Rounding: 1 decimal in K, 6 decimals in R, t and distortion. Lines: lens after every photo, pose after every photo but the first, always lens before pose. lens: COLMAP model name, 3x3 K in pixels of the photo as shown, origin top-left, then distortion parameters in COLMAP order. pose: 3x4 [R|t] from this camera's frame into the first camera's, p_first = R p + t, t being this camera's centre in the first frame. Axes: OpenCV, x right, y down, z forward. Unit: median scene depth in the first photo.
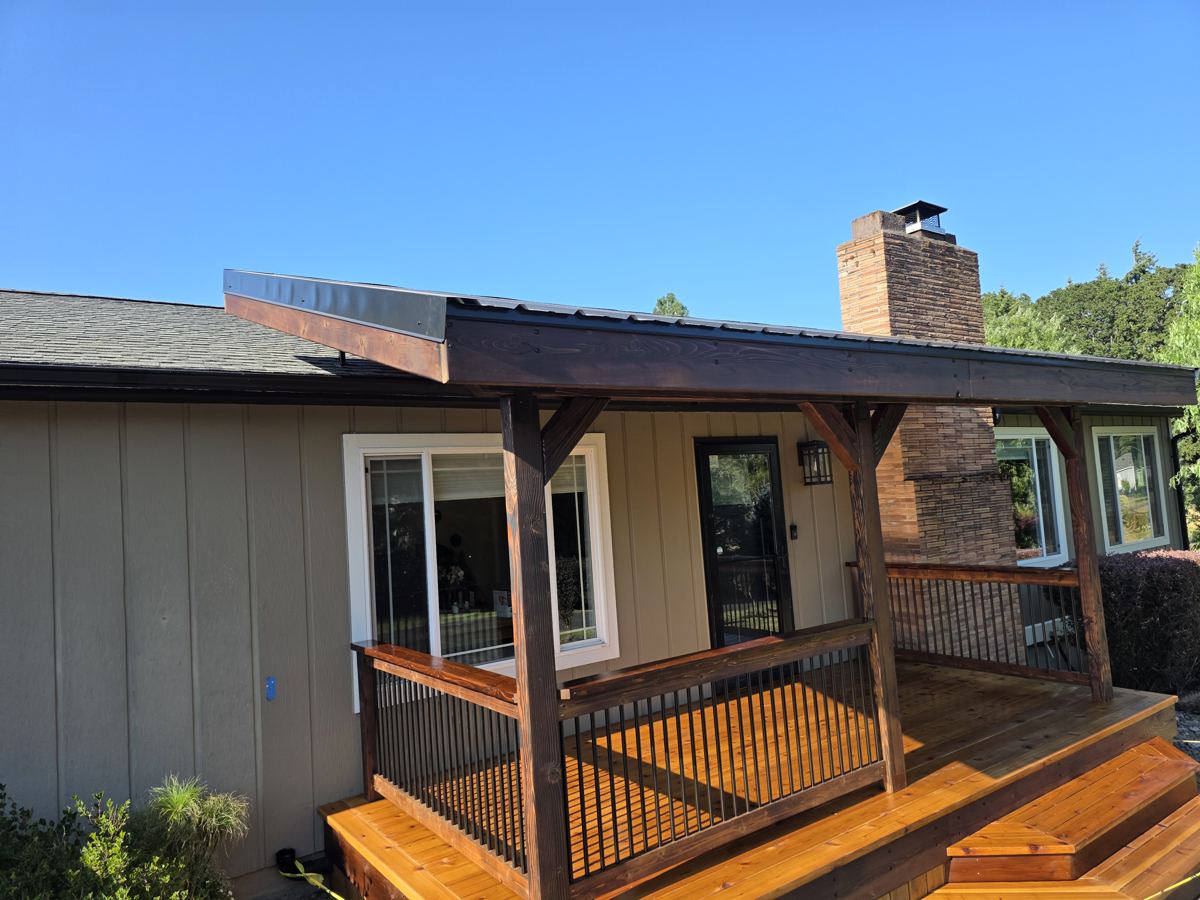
lens RADIAL K [[798.1, 0, 600.0], [0, 798.1, 450.0], [0, 0, 1]] dist [0.070613, -0.077261]
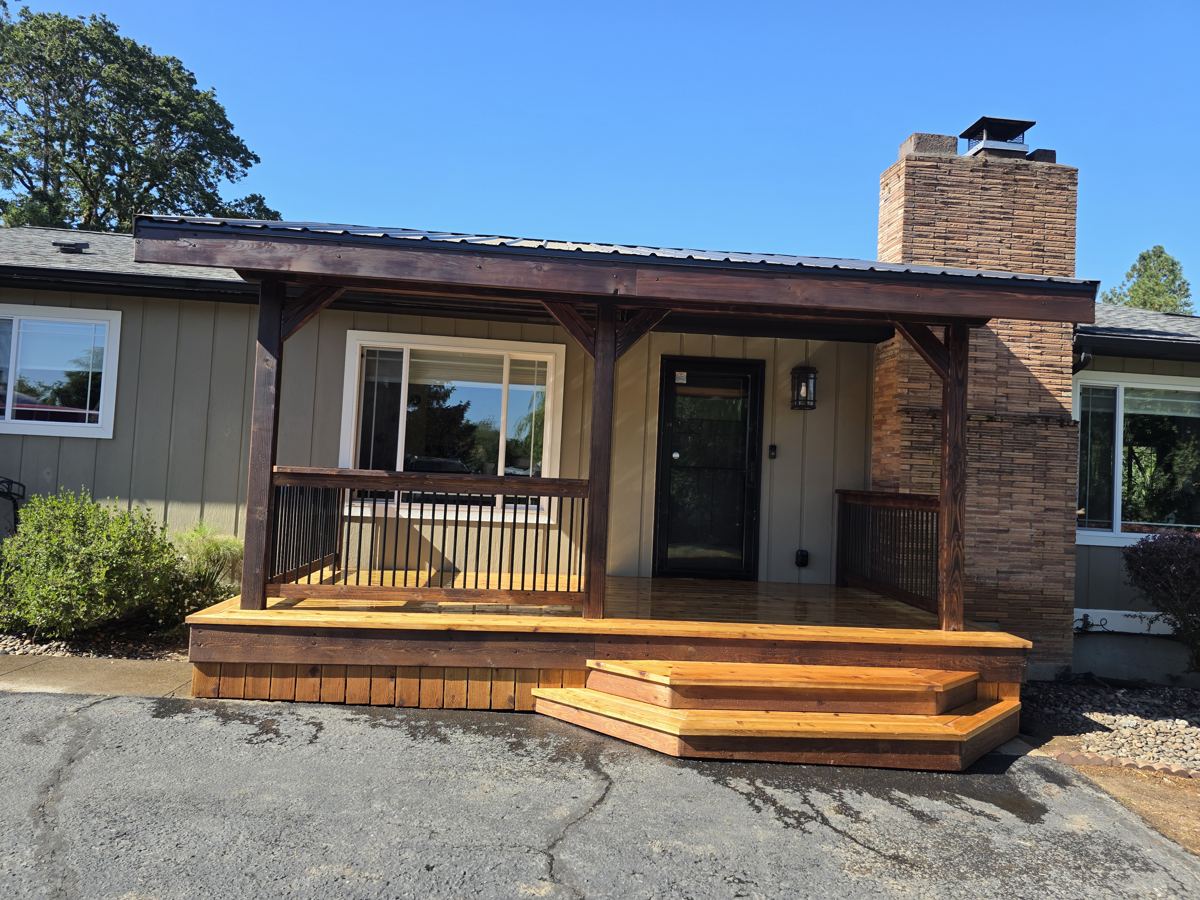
lens RADIAL K [[798.1, 0, 600.0], [0, 798.1, 450.0], [0, 0, 1]] dist [0.070613, -0.077261]
pose [[0.859830, 0.092572, -0.502119, 0.643267], [-0.072467, 0.995597, 0.059458, 0.059775], [0.505412, -0.014737, 0.862752, -0.033122]]
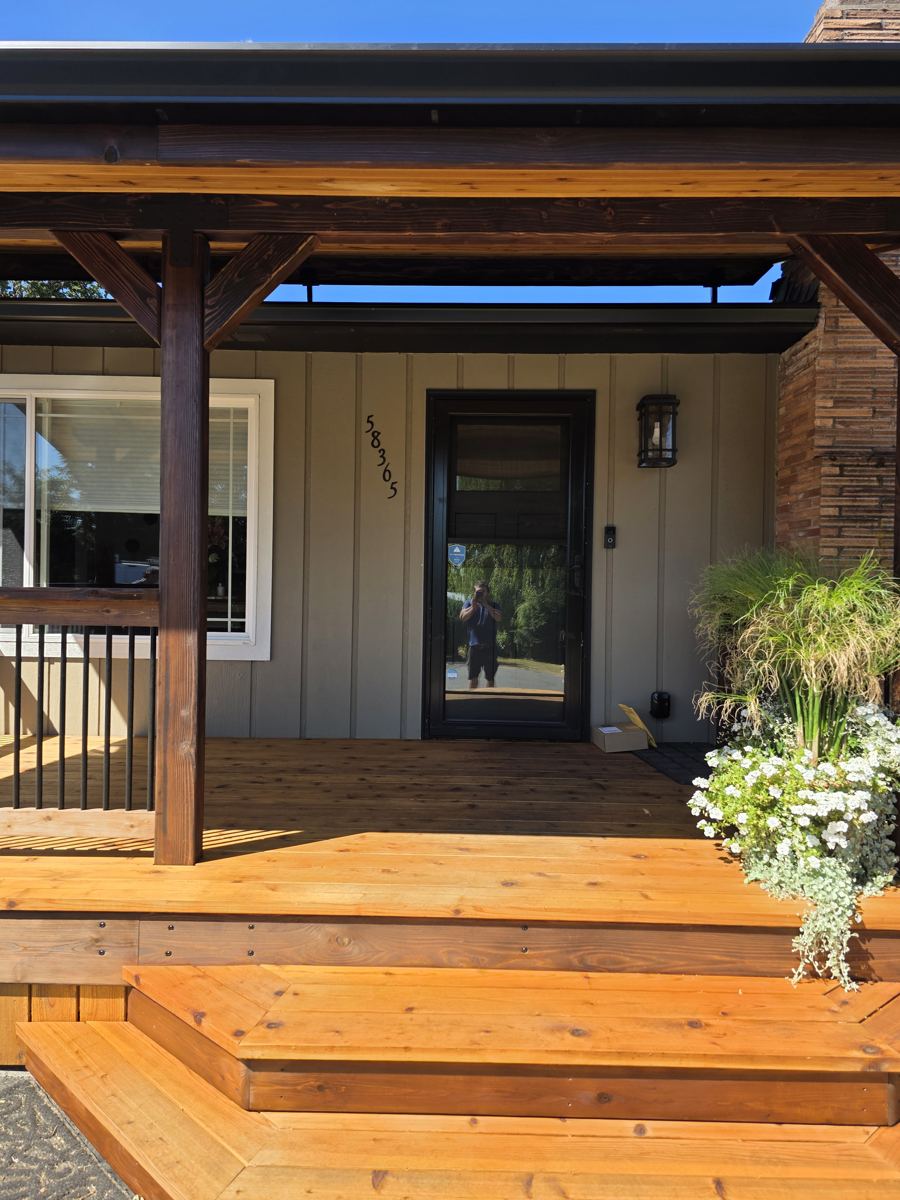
lens RADIAL K [[798.1, 0, 441.7], [0, 798.1, 599.6], [0, 0, 1]] dist [0.070613, -0.077261]
pose [[0.804682, 0.091115, -0.586672, 0.584528], [-0.032906, 0.993479, 0.109162, 0.095612], [0.592793, -0.068536, 0.802433, 0.422786]]
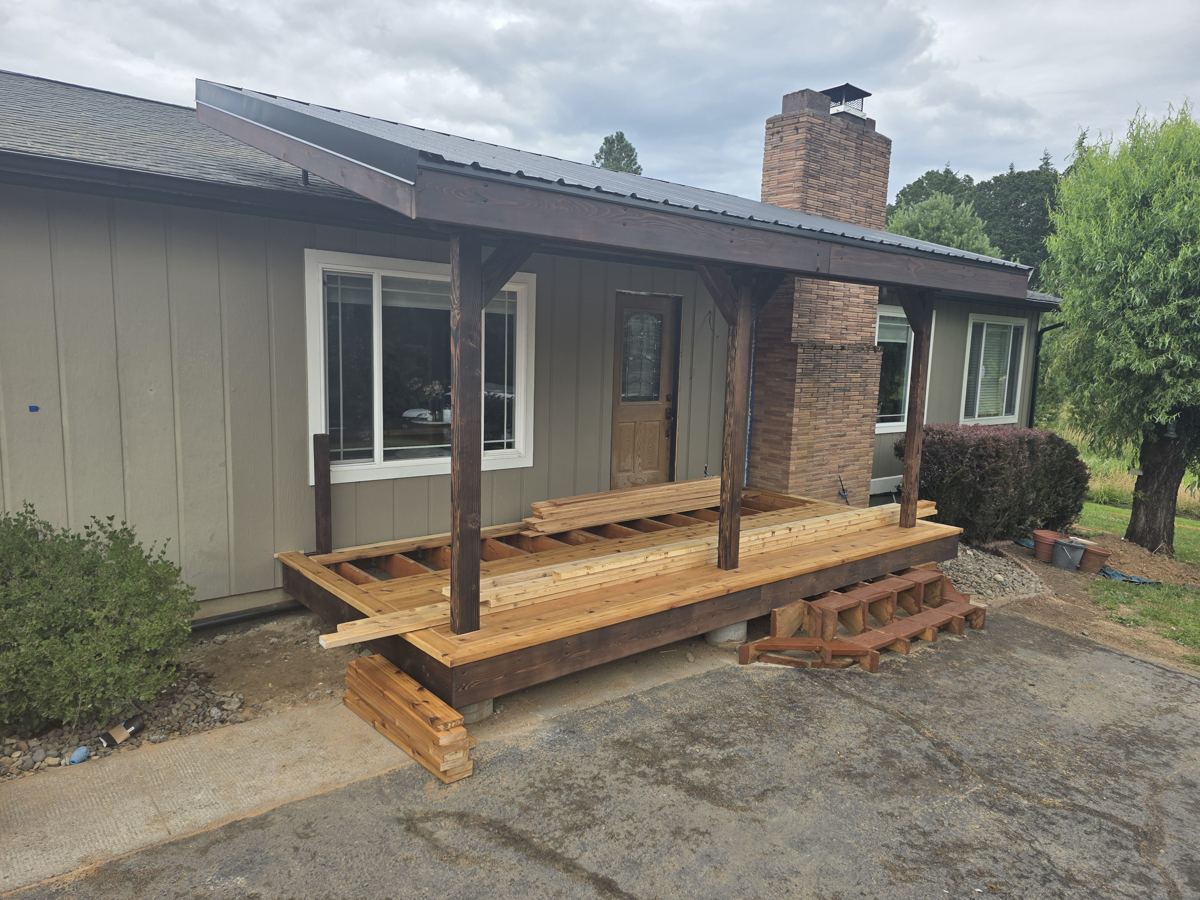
lens RADIAL K [[793.6, 0, 596.0], [0, 793.6, 460.4], [0, 0, 1]] dist [0.070212, -0.065444]
pose [[0.992004, 0.083978, 0.094213, 0.005811], [-0.101215, 0.975287, 0.196392, 0.006189], [-0.075392, -0.204358, 0.975989, -0.154148]]
